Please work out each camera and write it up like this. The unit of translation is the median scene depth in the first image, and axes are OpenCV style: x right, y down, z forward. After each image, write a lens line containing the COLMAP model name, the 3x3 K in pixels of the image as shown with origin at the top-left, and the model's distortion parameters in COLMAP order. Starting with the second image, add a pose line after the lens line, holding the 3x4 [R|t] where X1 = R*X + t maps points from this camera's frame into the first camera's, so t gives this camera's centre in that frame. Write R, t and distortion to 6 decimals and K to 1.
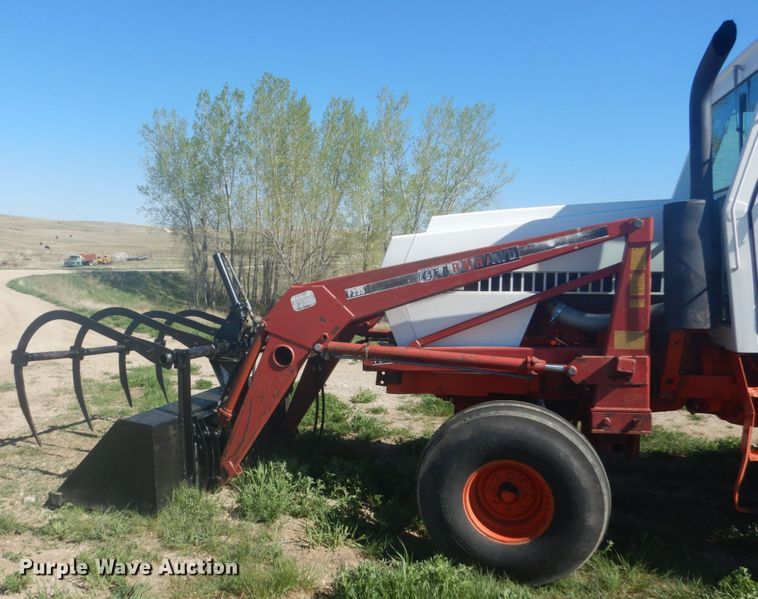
lens RADIAL K [[639.3, 0, 300.8], [0, 639.3, 331.9], [0, 0, 1]] dist [-0.006737, 0.006190]
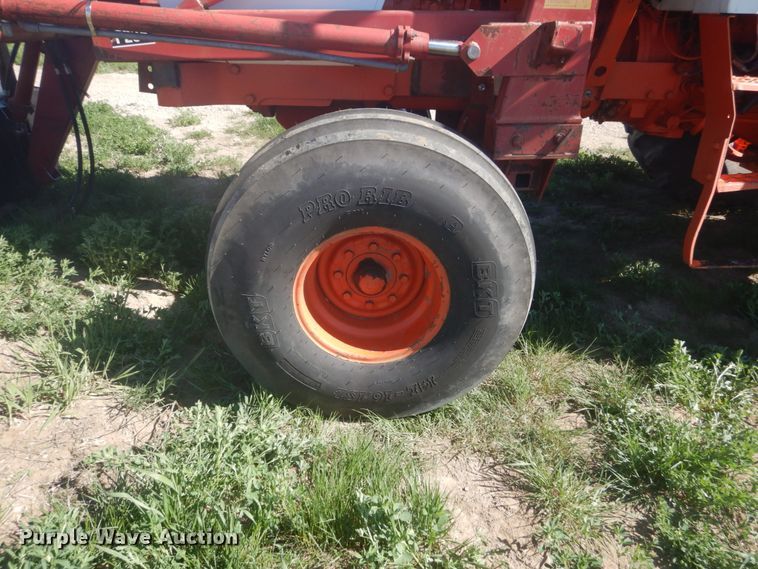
lens RADIAL K [[534.8, 0, 376.9], [0, 534.8, 279.5], [0, 0, 1]] dist [0.001724, -0.000349]
pose [[0.932215, -0.135715, 0.335496, 0.155635], [-0.002812, 0.924281, 0.381703, 0.065596], [-0.361895, -0.356772, 0.861247, 0.538915]]
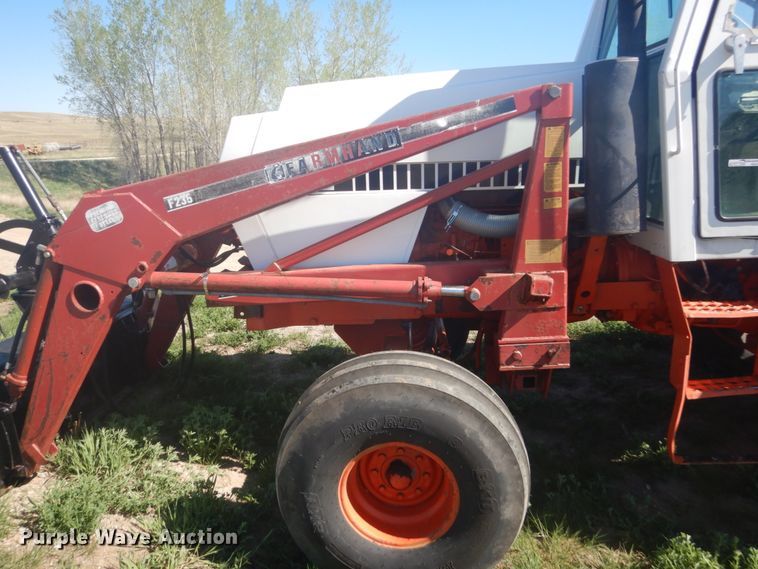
lens RADIAL K [[534.8, 0, 377.8], [0, 534.8, 279.2], [0, 0, 1]] dist [0.001724, -0.000349]
pose [[0.967944, -0.086539, 0.235788, 0.161700], [0.053385, 0.988204, 0.143538, -0.054083], [-0.245428, -0.126349, 0.961146, 0.410622]]
